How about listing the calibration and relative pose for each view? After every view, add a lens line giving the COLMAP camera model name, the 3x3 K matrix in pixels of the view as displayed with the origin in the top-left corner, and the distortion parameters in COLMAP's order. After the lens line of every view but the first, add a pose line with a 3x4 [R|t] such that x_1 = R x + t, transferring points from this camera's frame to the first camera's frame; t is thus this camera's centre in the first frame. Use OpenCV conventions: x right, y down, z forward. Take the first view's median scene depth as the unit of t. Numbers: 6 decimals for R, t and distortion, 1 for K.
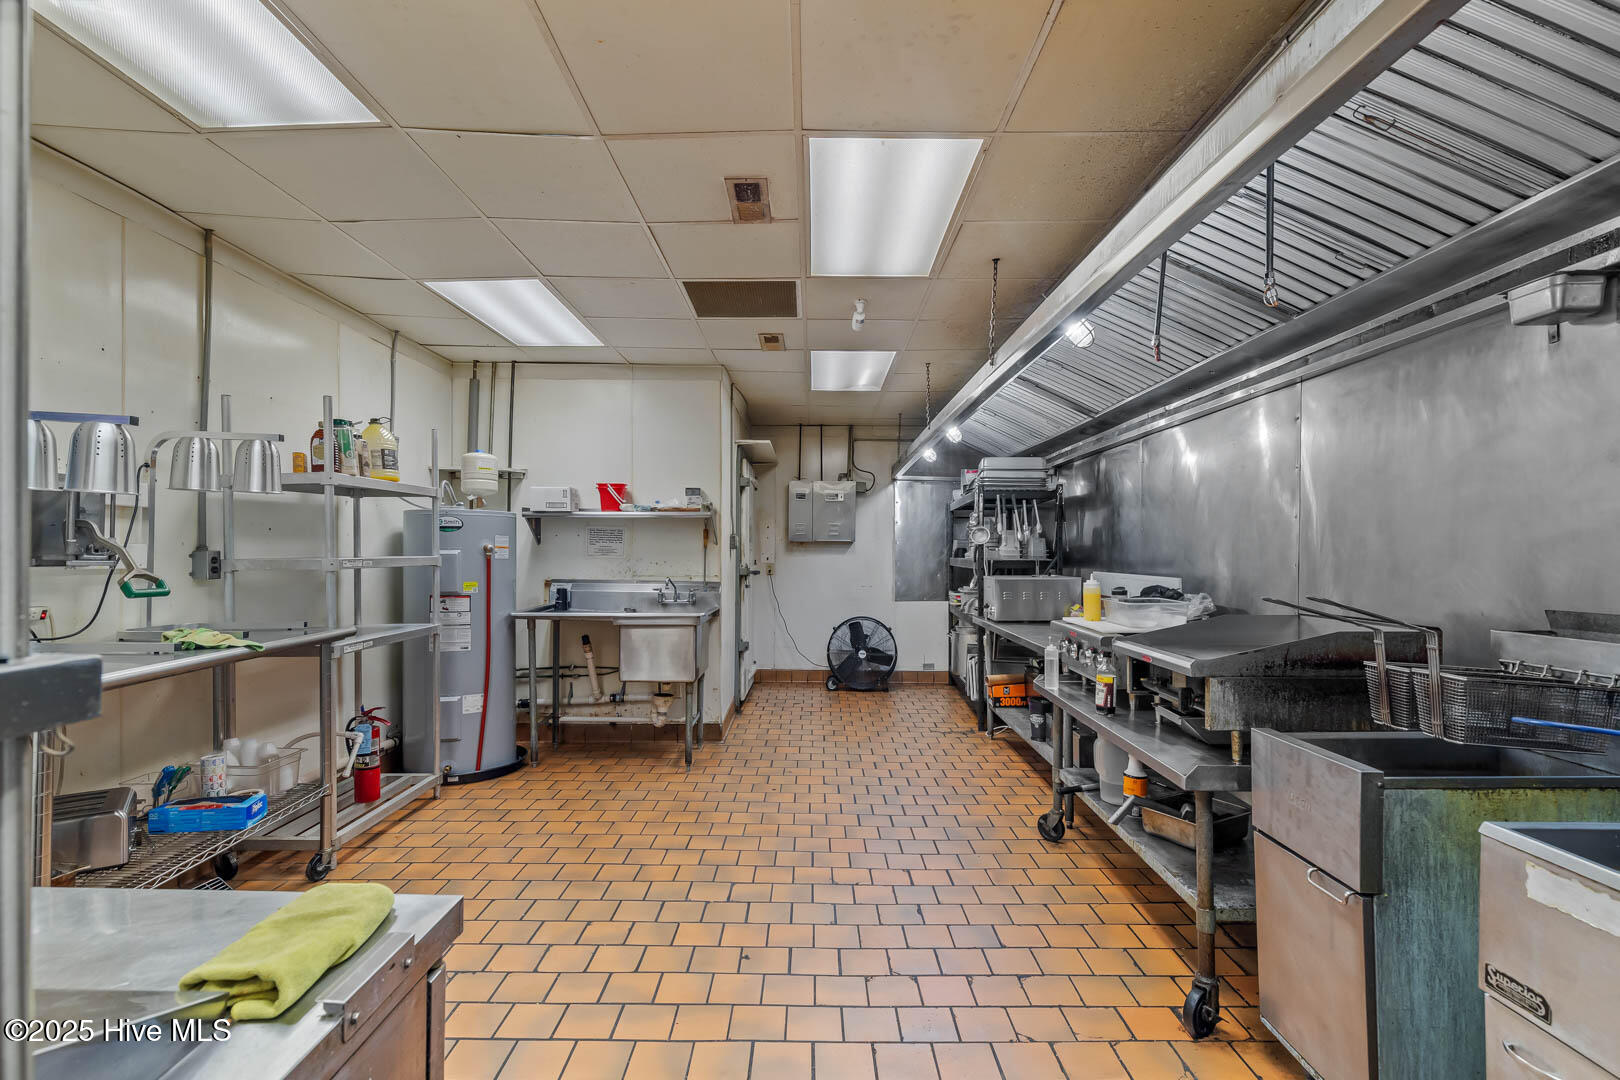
lens RADIAL K [[742.1, 0, 807.4], [0, 742.1, 564.5], [0, 0, 1]] dist [0.006834, 0.000198]
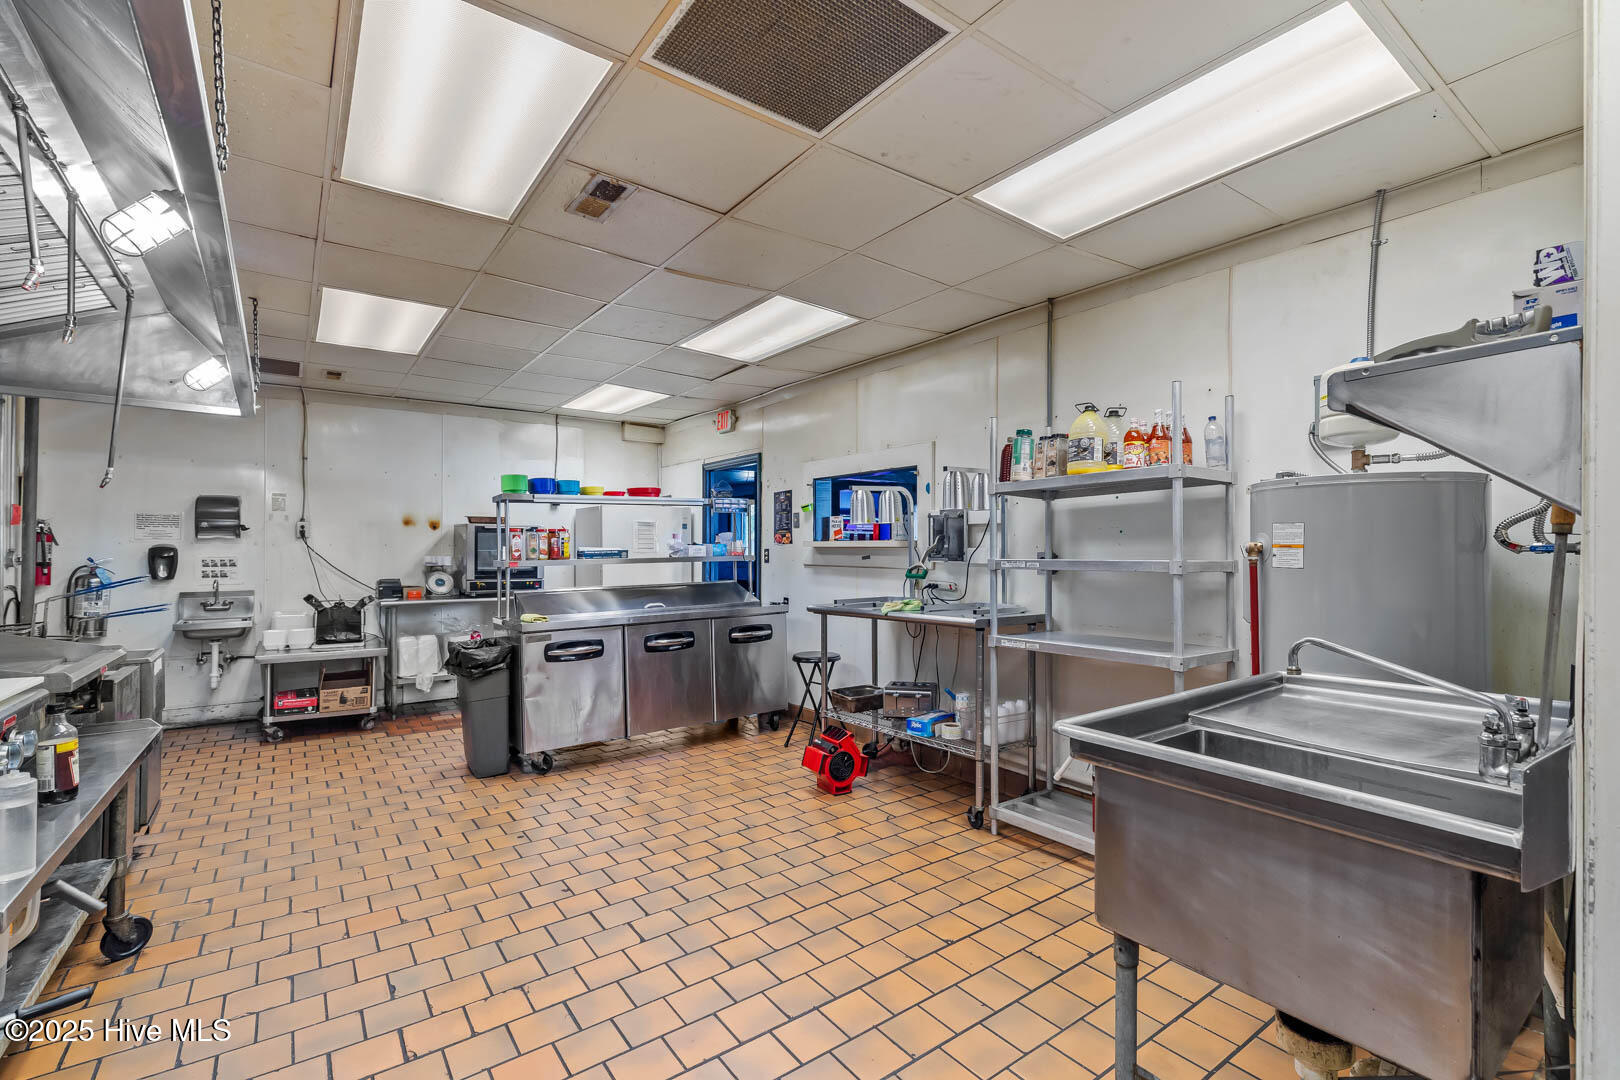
lens RADIAL K [[697.9, 0, 817.2], [0, 697.9, 547.5], [0, 0, 1]] dist [-0.000472, 0.000169]
pose [[-0.794626, -0.007944, -0.607047, 0.223417], [-0.015292, 0.999859, 0.006932, -0.028691], [0.606906, 0.014792, -0.794636, 1.692380]]
